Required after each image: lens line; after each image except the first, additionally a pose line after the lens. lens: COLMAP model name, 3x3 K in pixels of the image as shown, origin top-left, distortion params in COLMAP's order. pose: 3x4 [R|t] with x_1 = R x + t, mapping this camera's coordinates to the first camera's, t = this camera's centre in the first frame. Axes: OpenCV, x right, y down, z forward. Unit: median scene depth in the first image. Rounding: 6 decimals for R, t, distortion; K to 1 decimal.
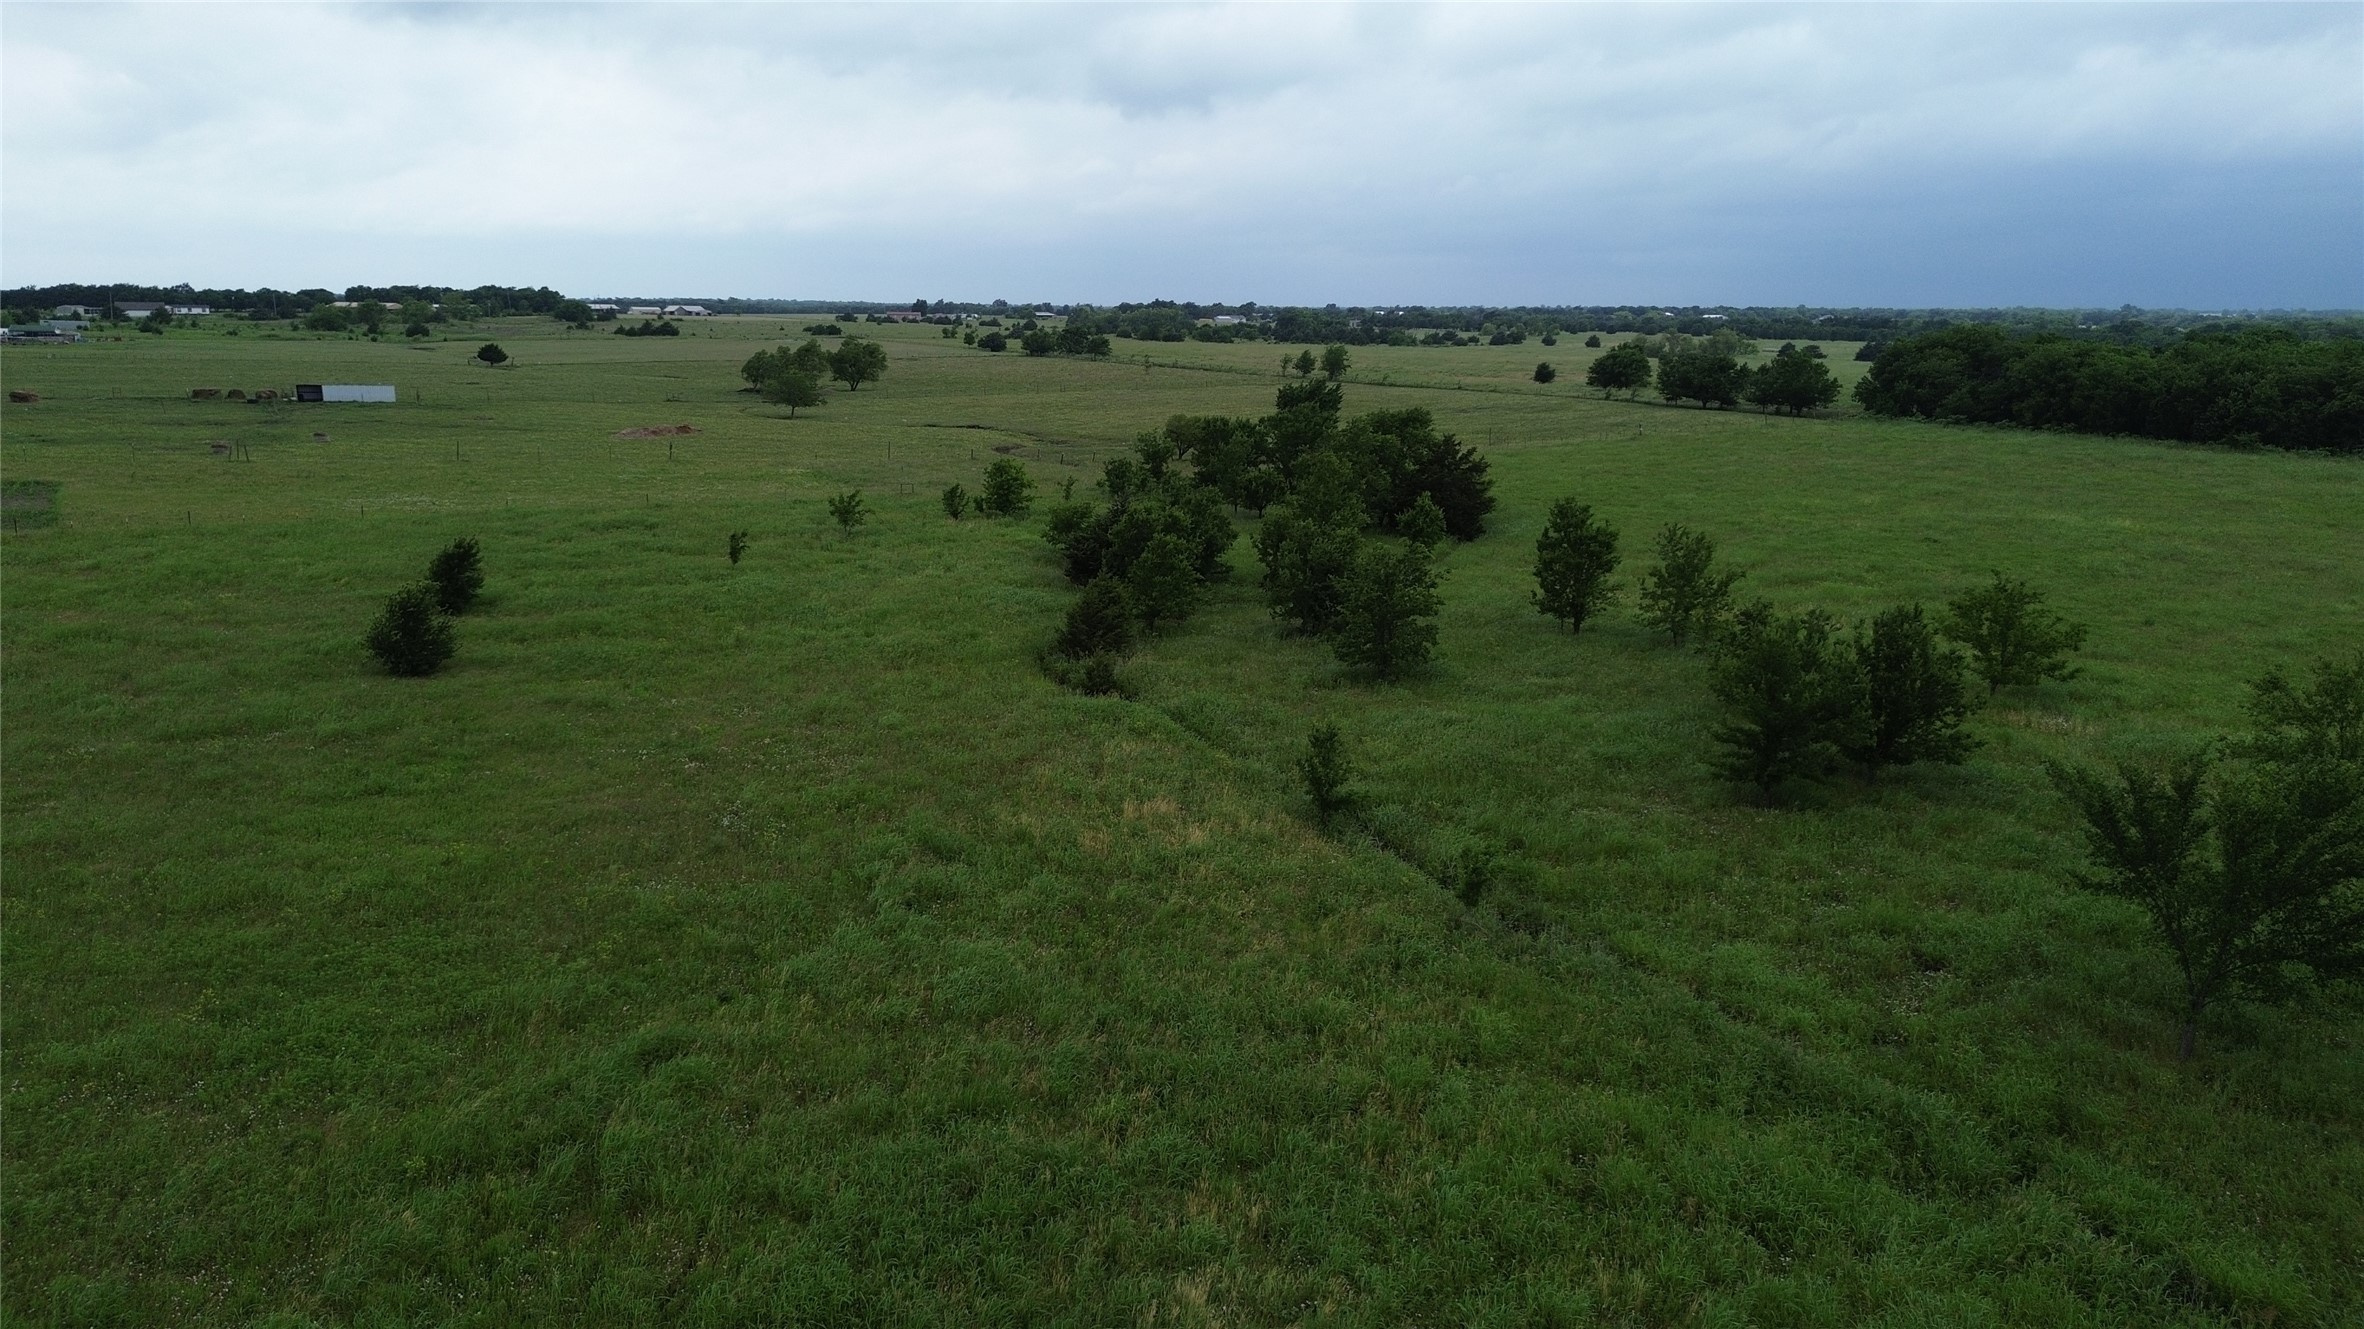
lens RADIAL K [[1665.1, 0, 1174.9], [0, 1665.1, 670.6], [0, 0, 1]] dist [0.080457, -0.089450]
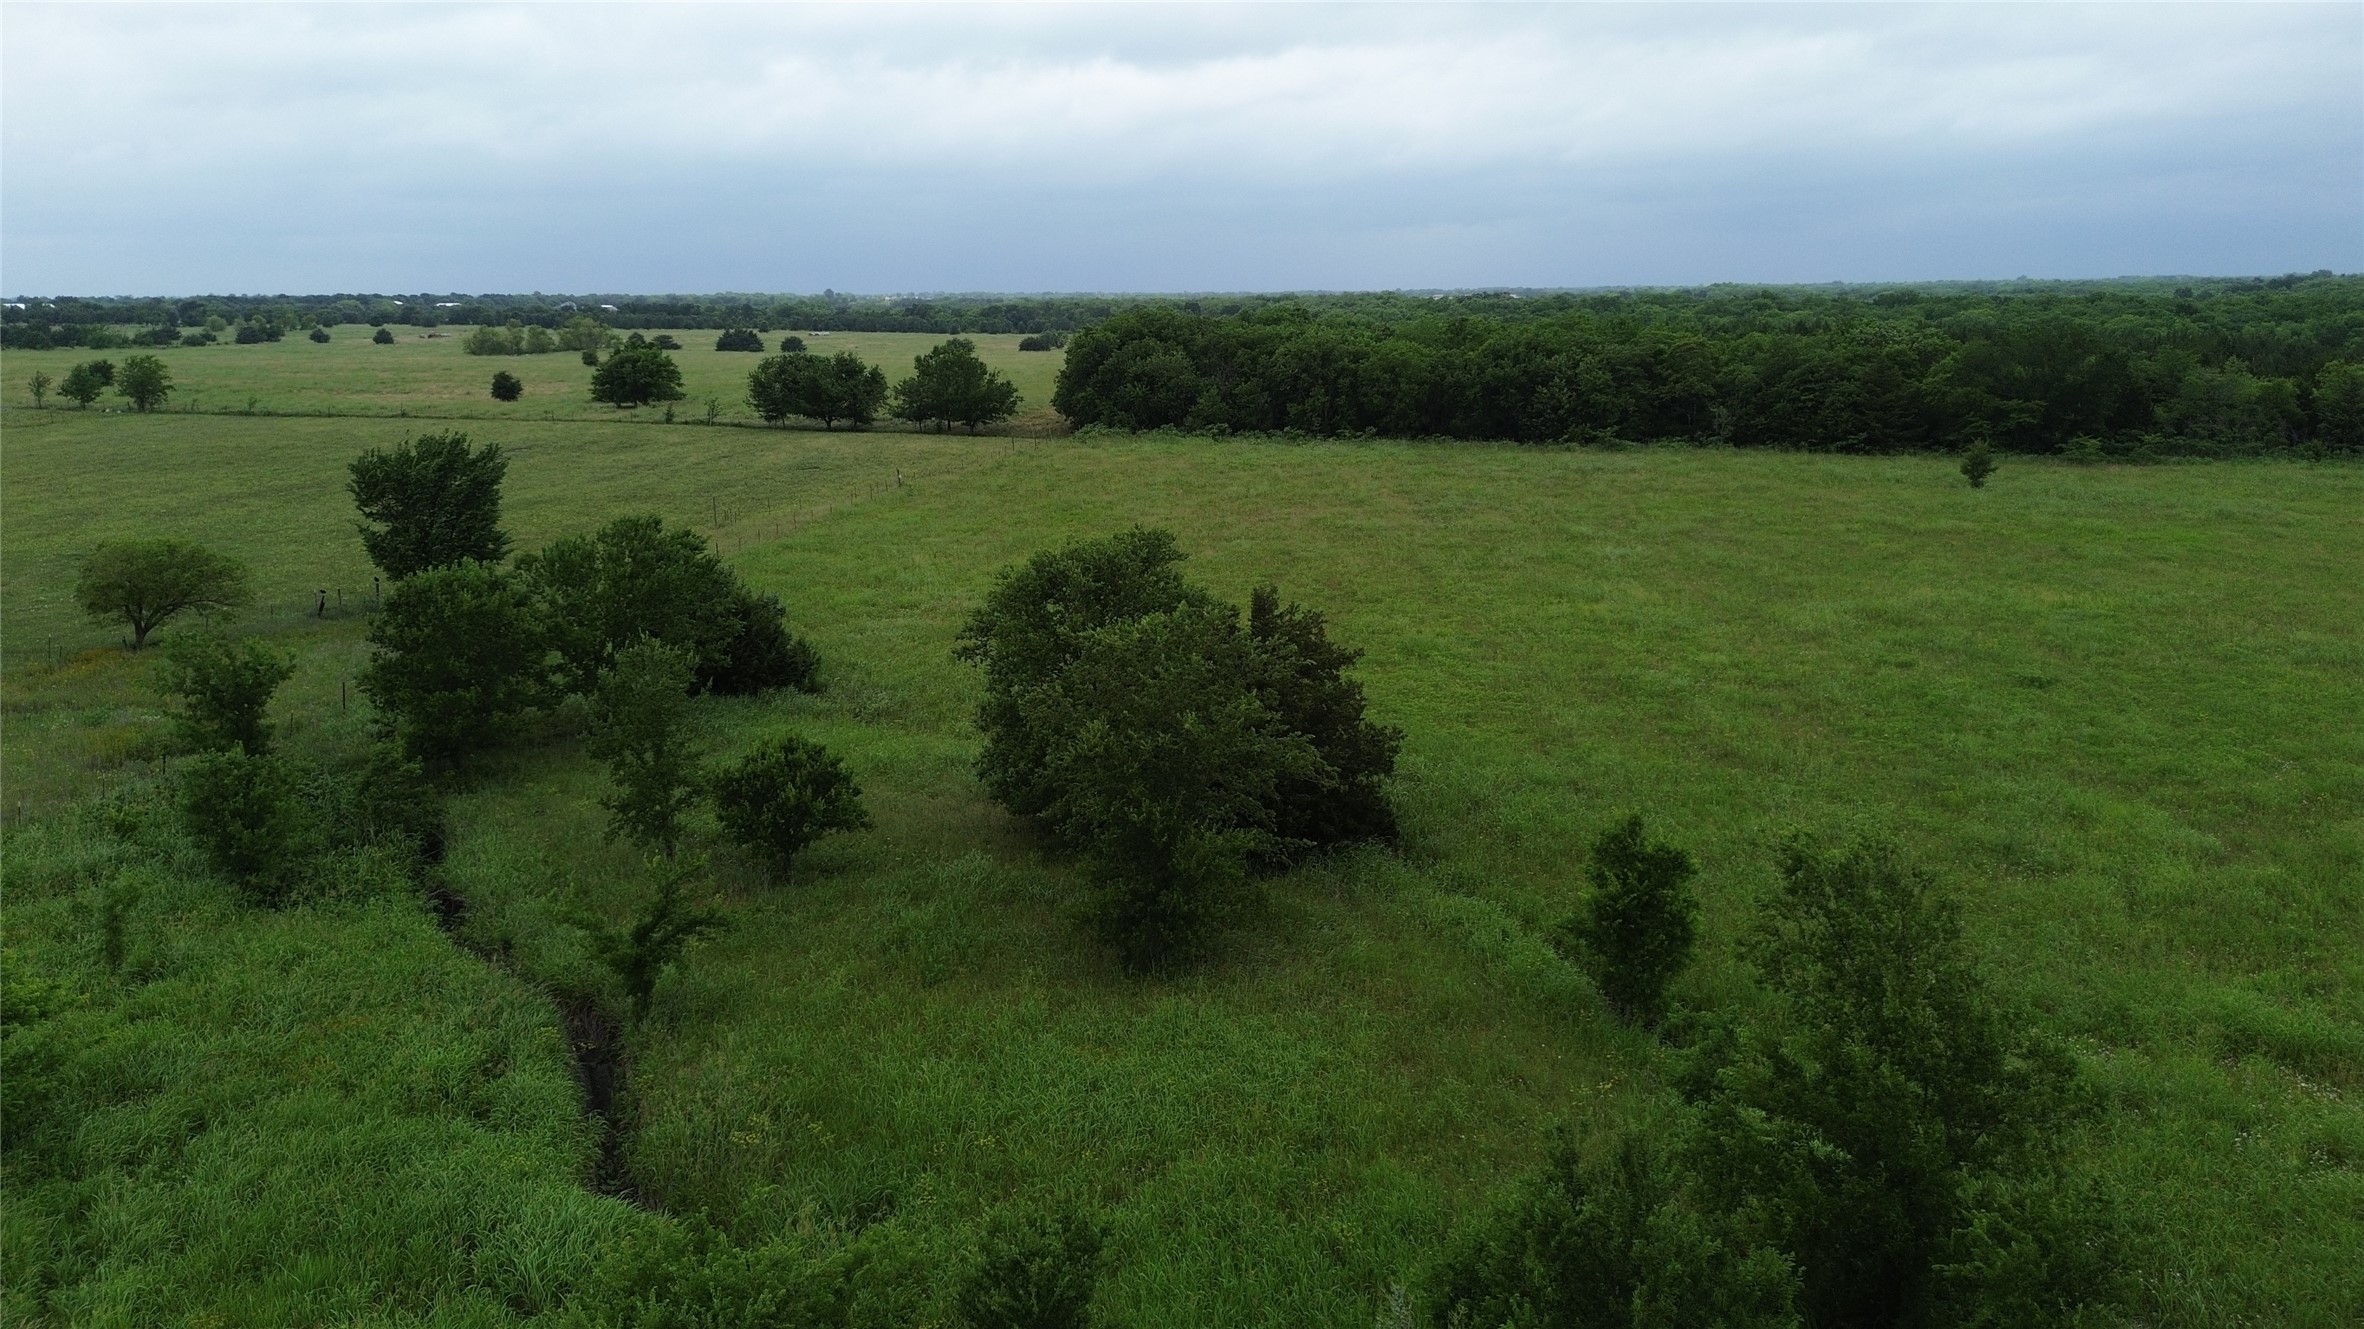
lens RADIAL K [[1665.1, 0, 1184.4], [0, 1665.1, 662.0], [0, 0, 1]] dist [0.080457, -0.089450]
pose [[0.752589, -0.160397, 0.638657, -0.050658], [0.158842, 0.985460, 0.060317, -0.072994], [-0.639046, 0.056052, 0.767124, 0.334816]]
